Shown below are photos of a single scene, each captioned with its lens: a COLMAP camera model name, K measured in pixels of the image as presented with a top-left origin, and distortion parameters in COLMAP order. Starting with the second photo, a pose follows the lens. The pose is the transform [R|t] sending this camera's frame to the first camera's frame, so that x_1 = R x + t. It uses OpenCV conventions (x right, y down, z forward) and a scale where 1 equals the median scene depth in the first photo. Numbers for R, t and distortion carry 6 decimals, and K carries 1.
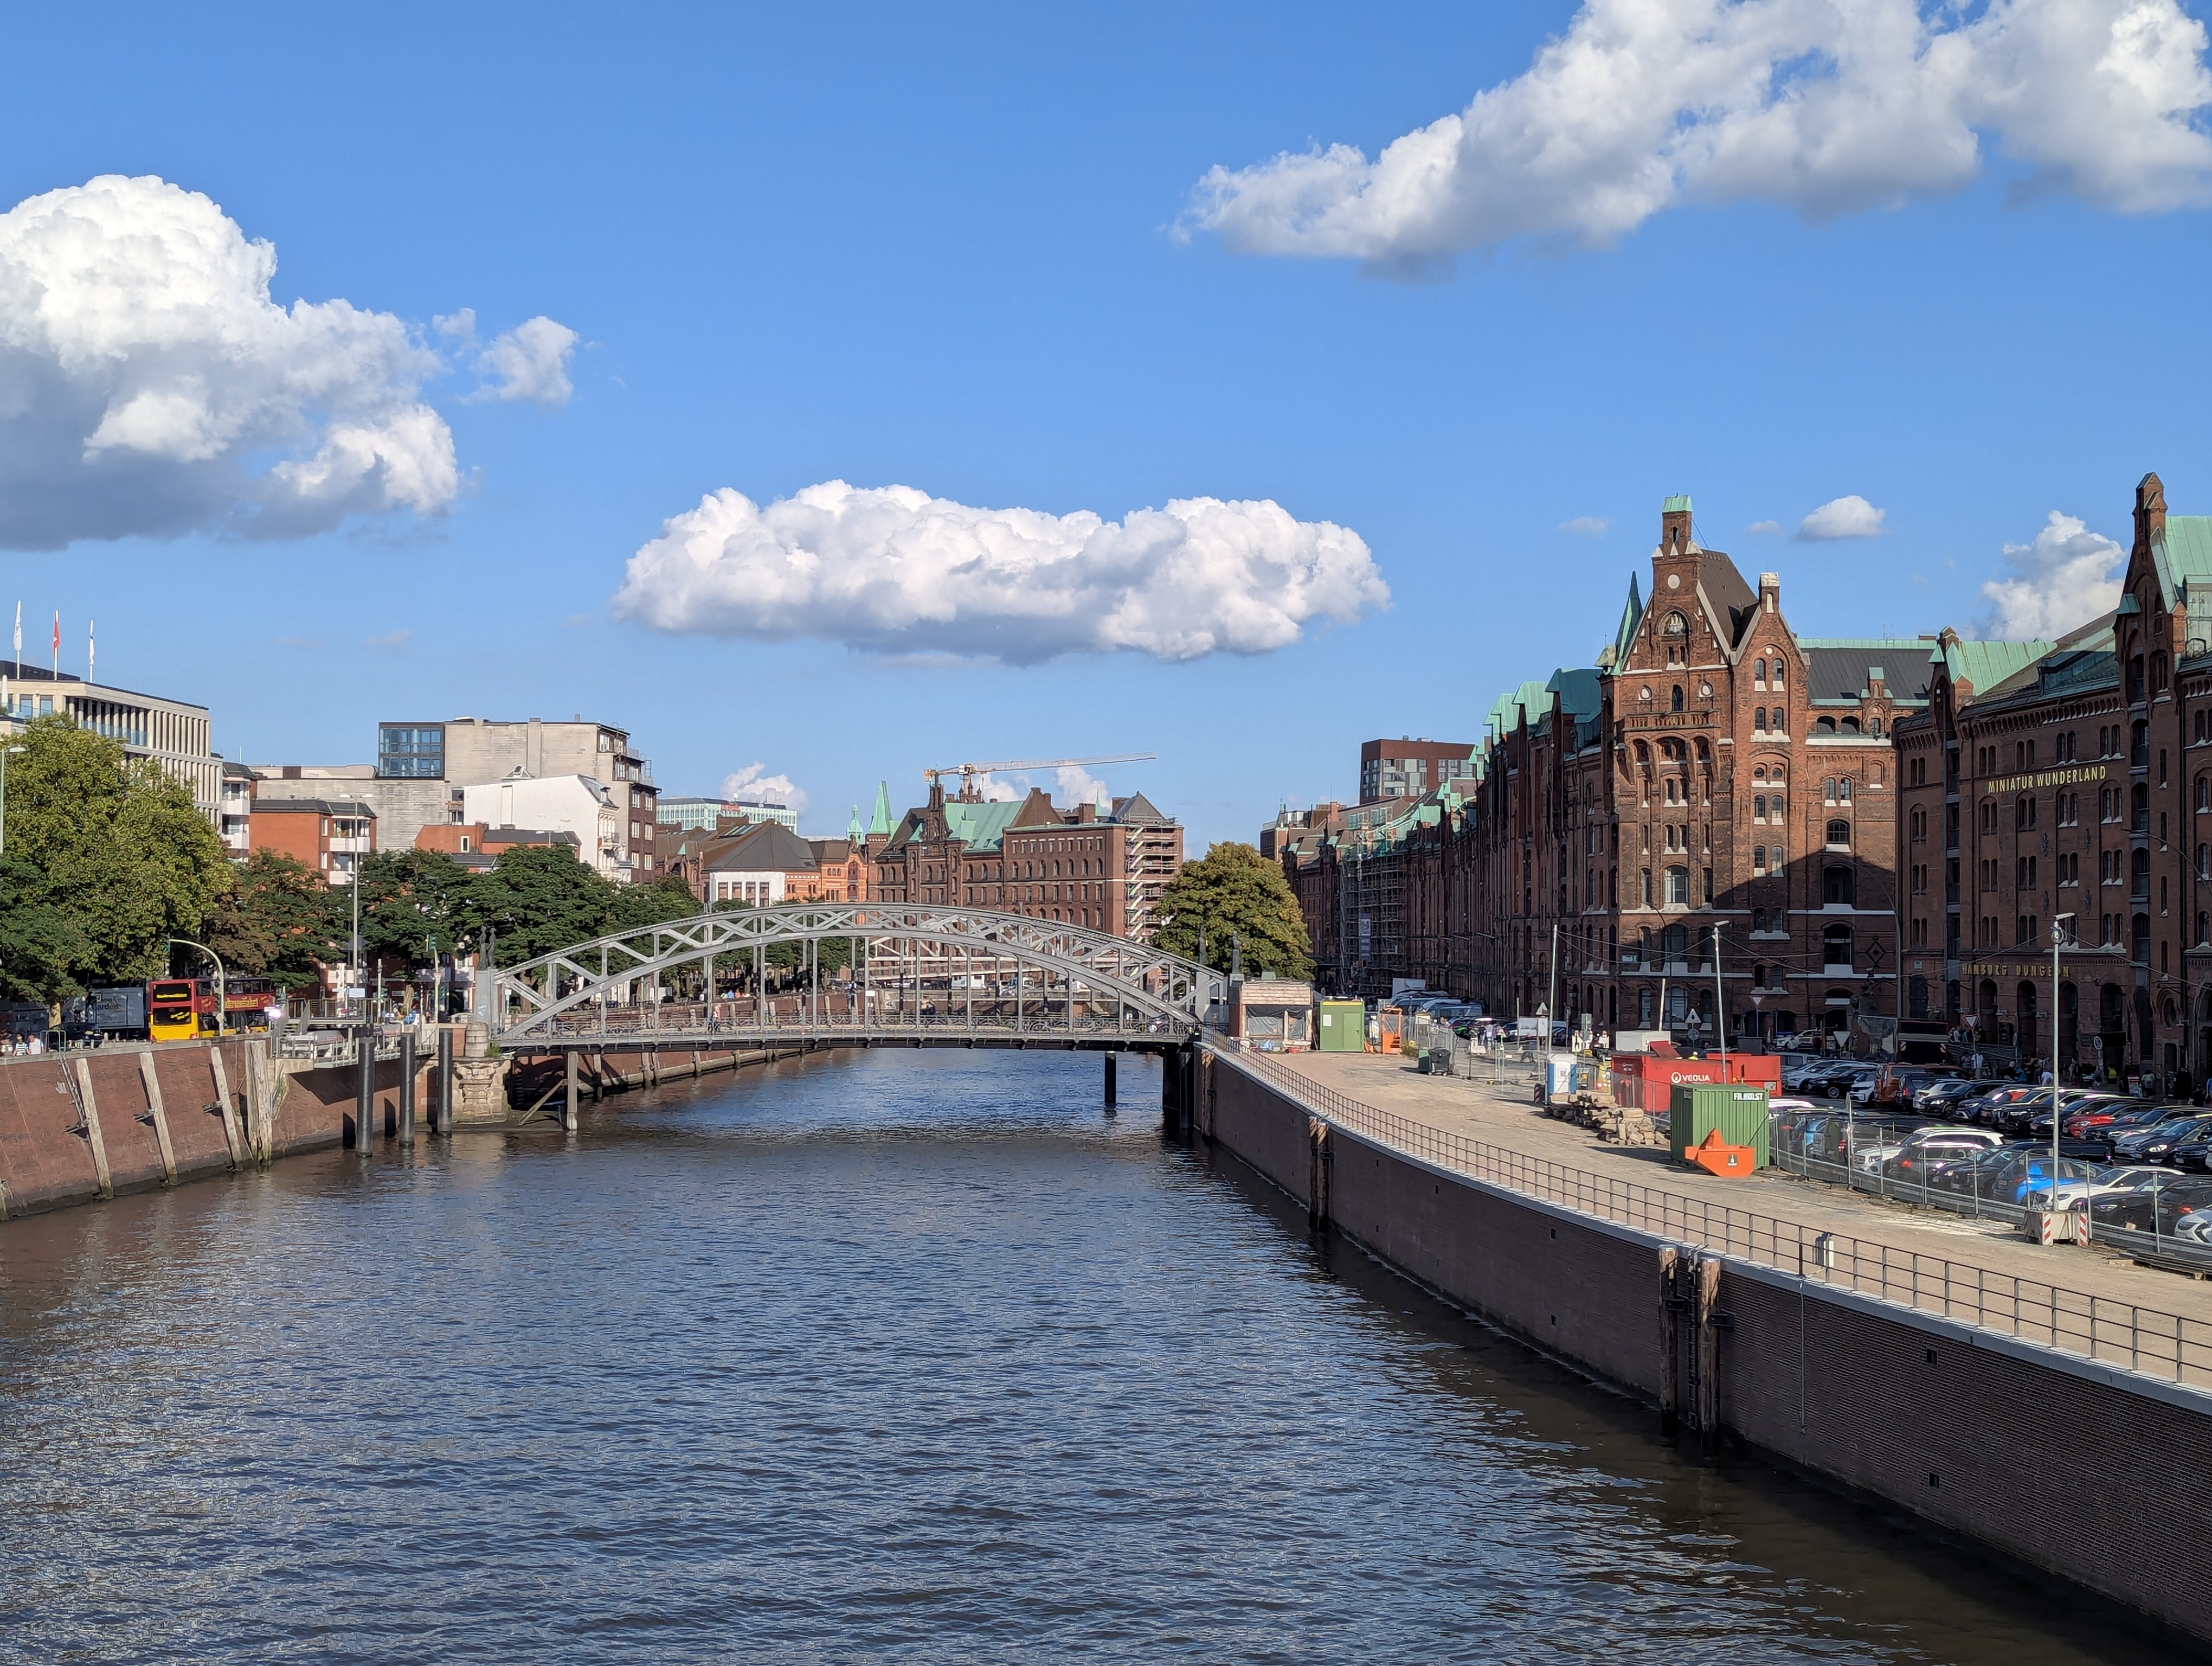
lens RADIAL K [[3190.5, 0, 1109.8], [0, 3190.5, 845.9], [0, 0, 1]] dist [0.188746, 0.000000]
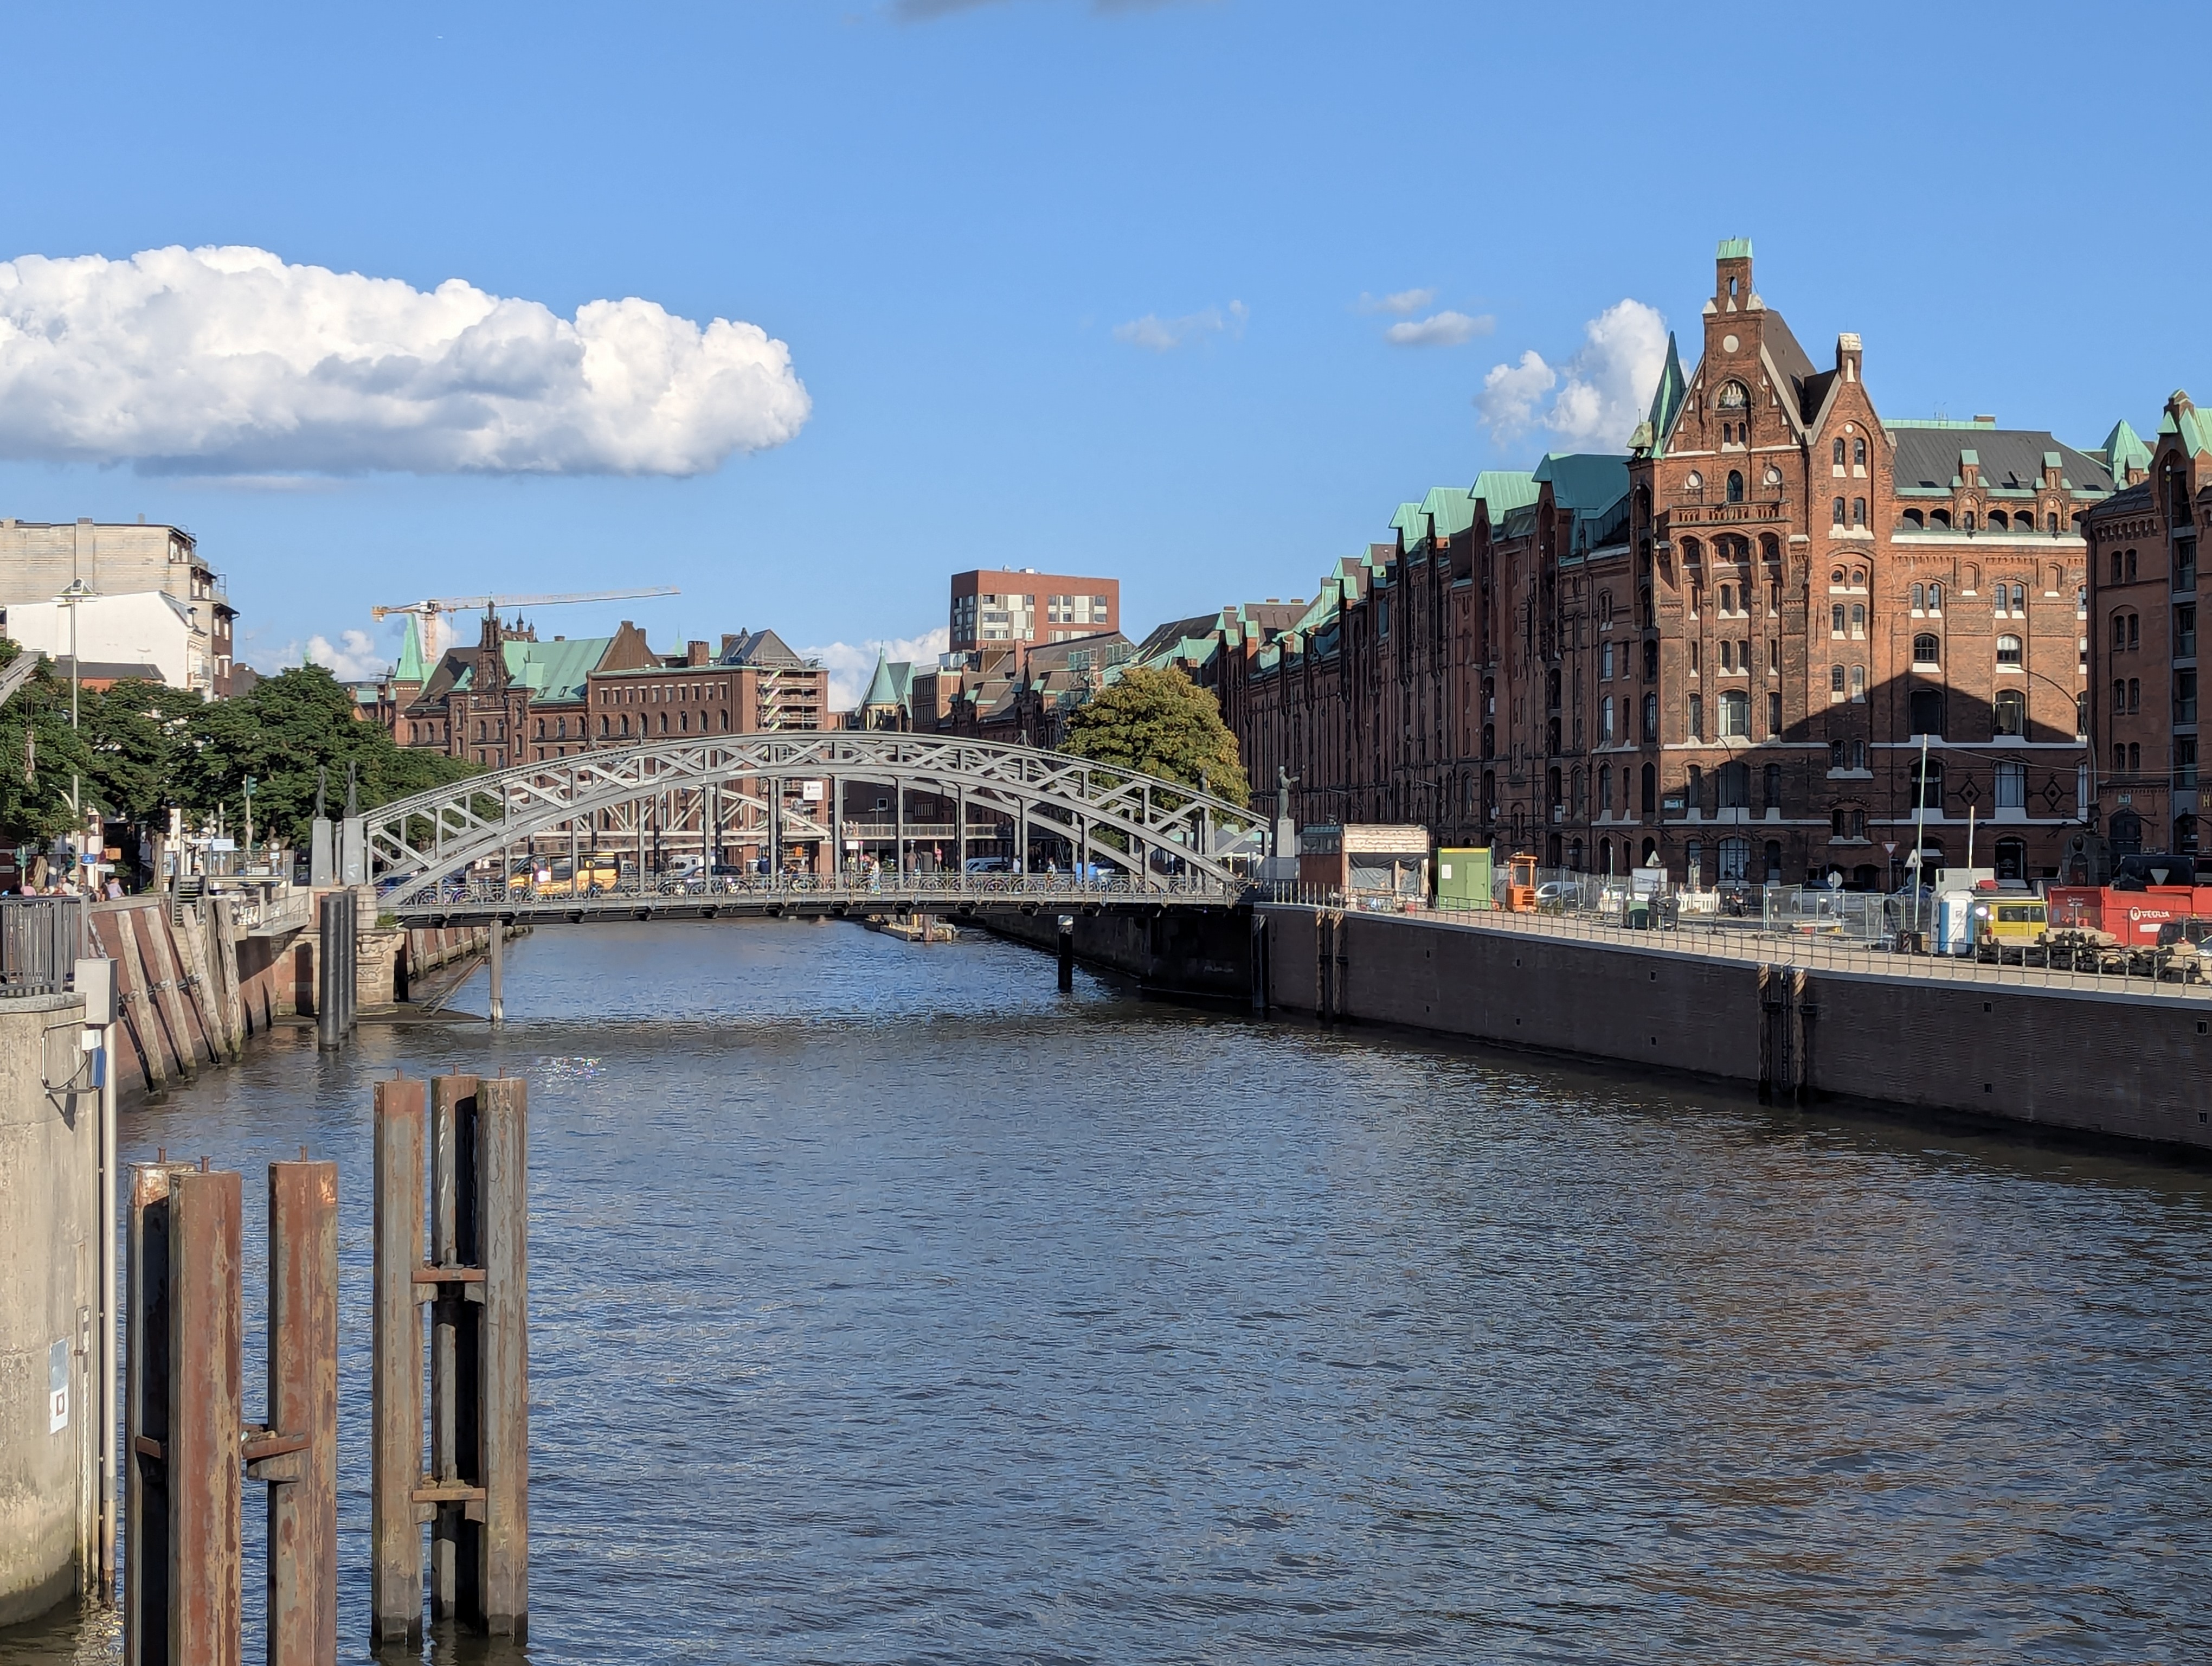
lens RADIAL K [[3922.1, 0, 1152.8], [0, 3922.1, 843.6], [0, 0, 1]] dist [0.135177, 0.000000]
pose [[0.986104, -0.007312, 0.165971, -0.137922], [0.001854, 0.999453, 0.033015, 0.011789], [-0.166122, -0.032249, 0.985578, 0.028637]]
